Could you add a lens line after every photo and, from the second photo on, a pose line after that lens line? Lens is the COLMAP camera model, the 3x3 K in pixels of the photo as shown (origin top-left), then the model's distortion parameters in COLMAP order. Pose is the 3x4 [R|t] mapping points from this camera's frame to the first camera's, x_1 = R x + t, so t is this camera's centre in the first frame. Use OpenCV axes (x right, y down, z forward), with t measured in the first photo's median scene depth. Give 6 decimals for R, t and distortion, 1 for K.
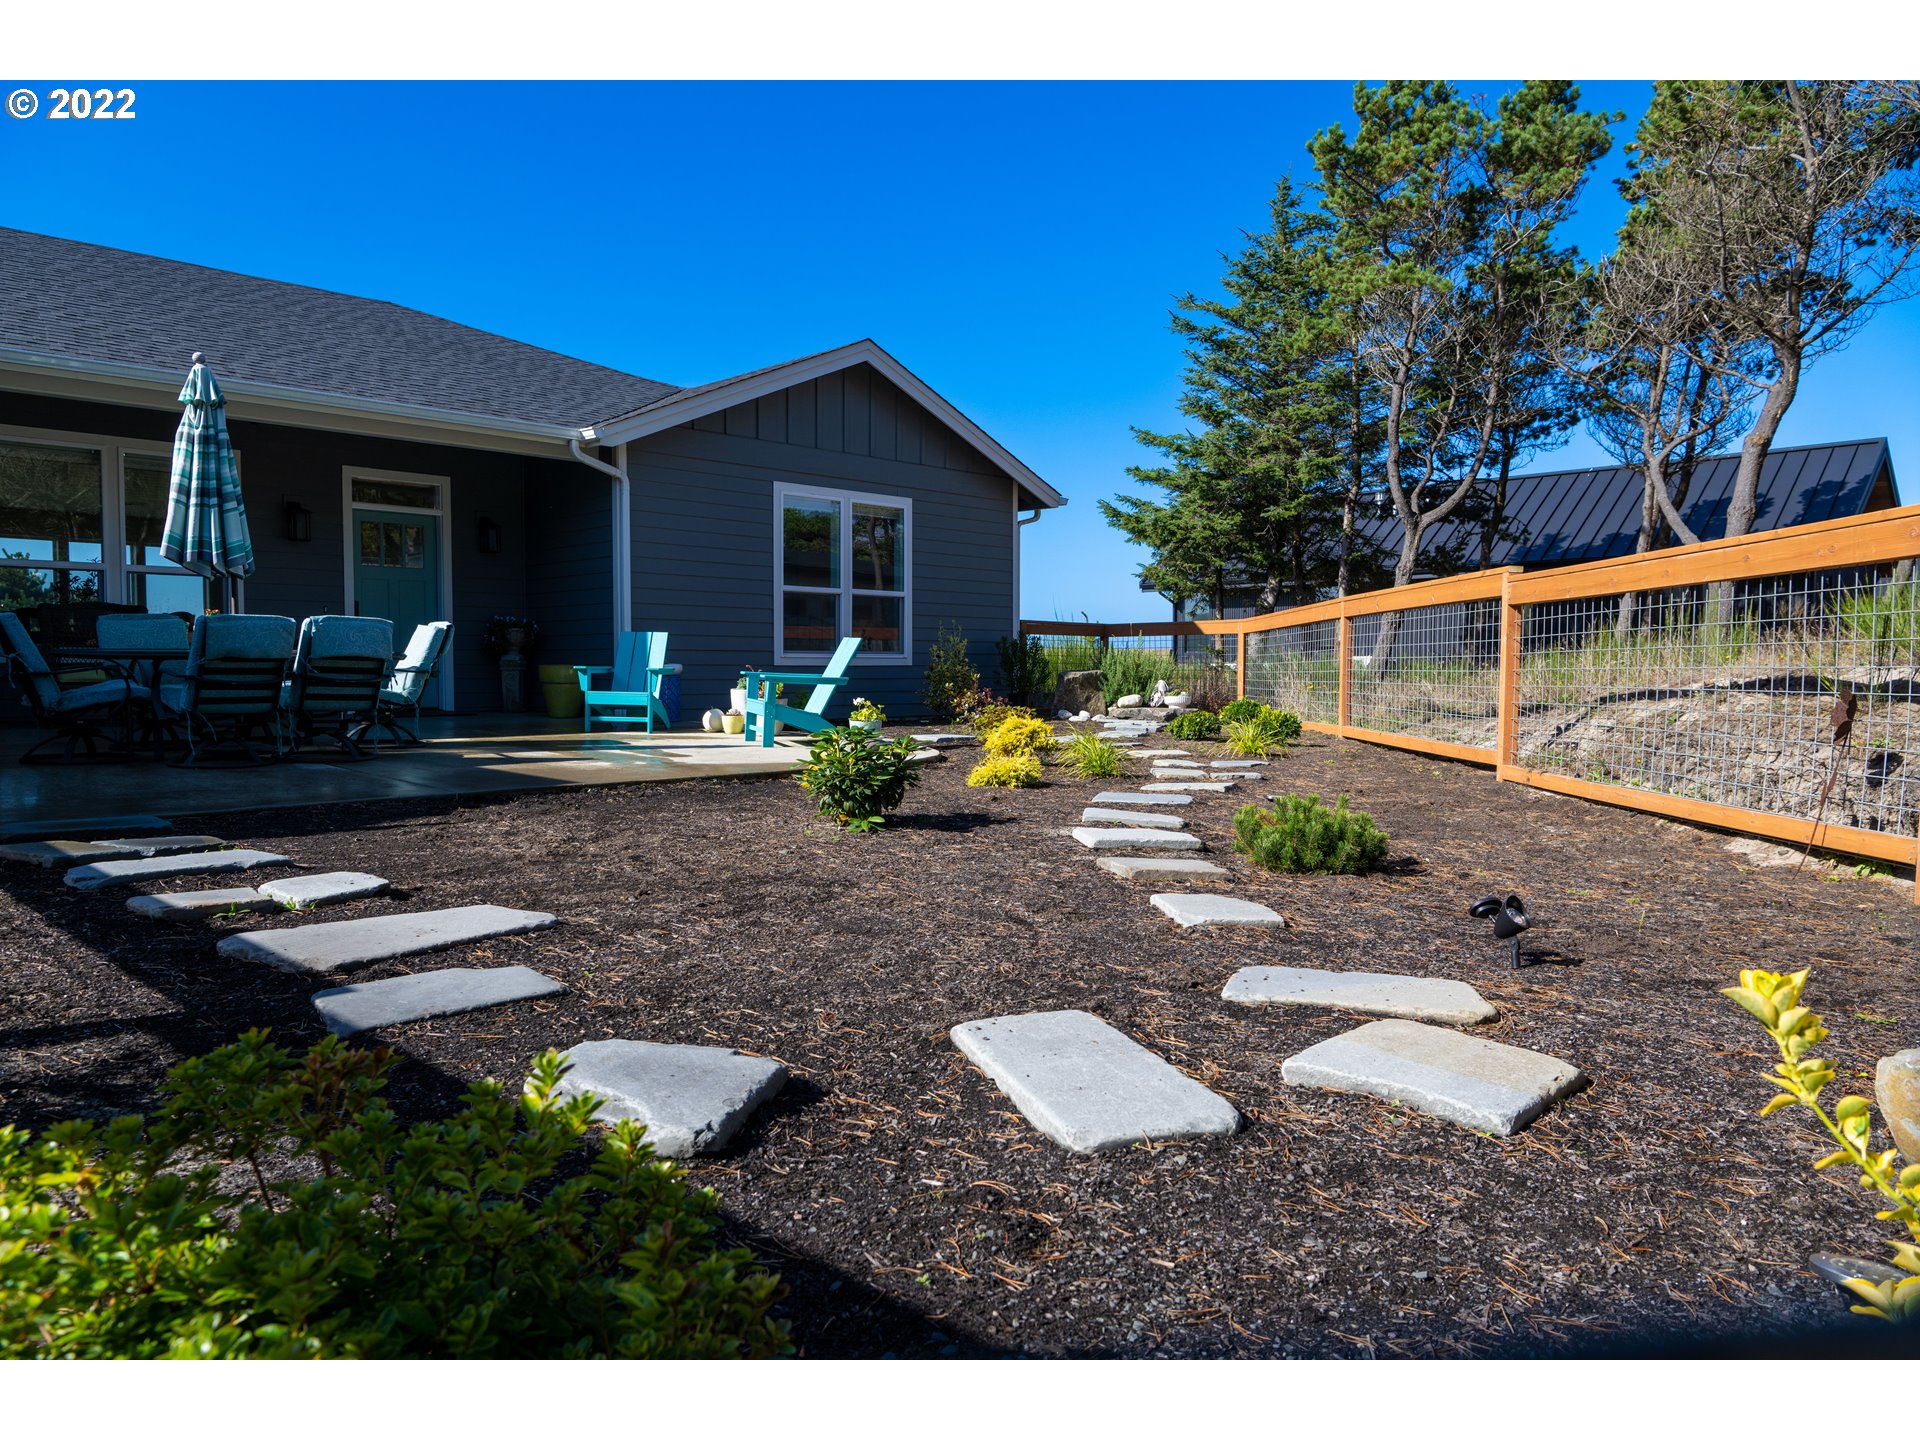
lens RADIAL K [[1296.1, 0, 960.0], [0, 1296.1, 720.0], [0, 0, 1]] dist [-0.001512, 0.000165]
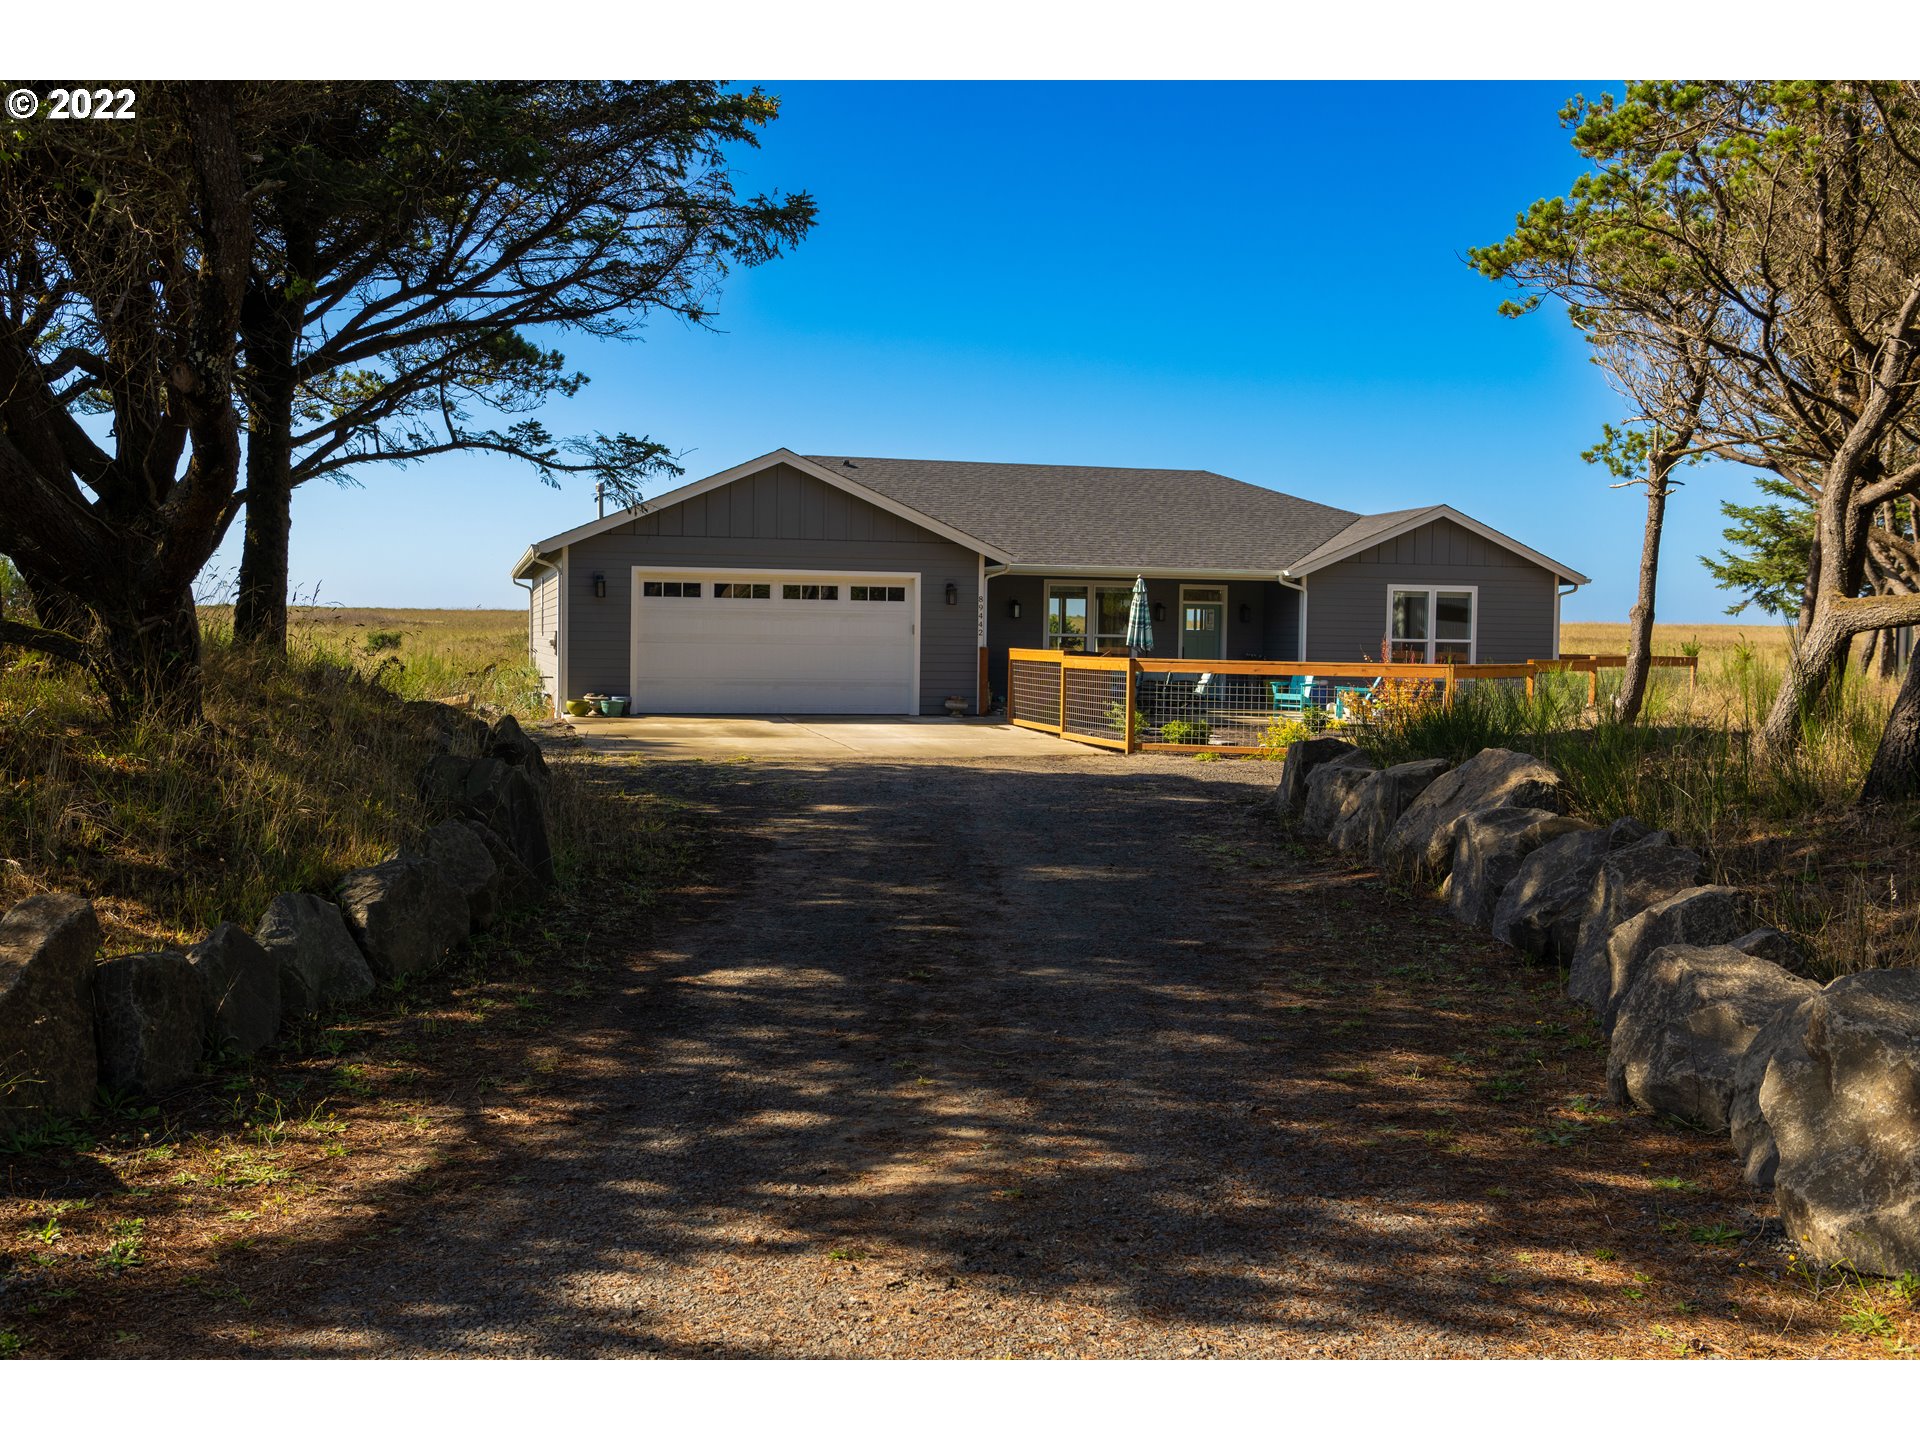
lens RADIAL K [[1890.7, 0, 960.0], [0, 1890.7, 720.0], [0, 0, 1]] dist [-0.013082, 0.001479]
pose [[0.856098, 0.033280, -0.515740, 0.730136], [-0.034251, 0.999384, 0.007633, 0.014302], [0.515677, 0.011130, 0.856711, -1.636531]]
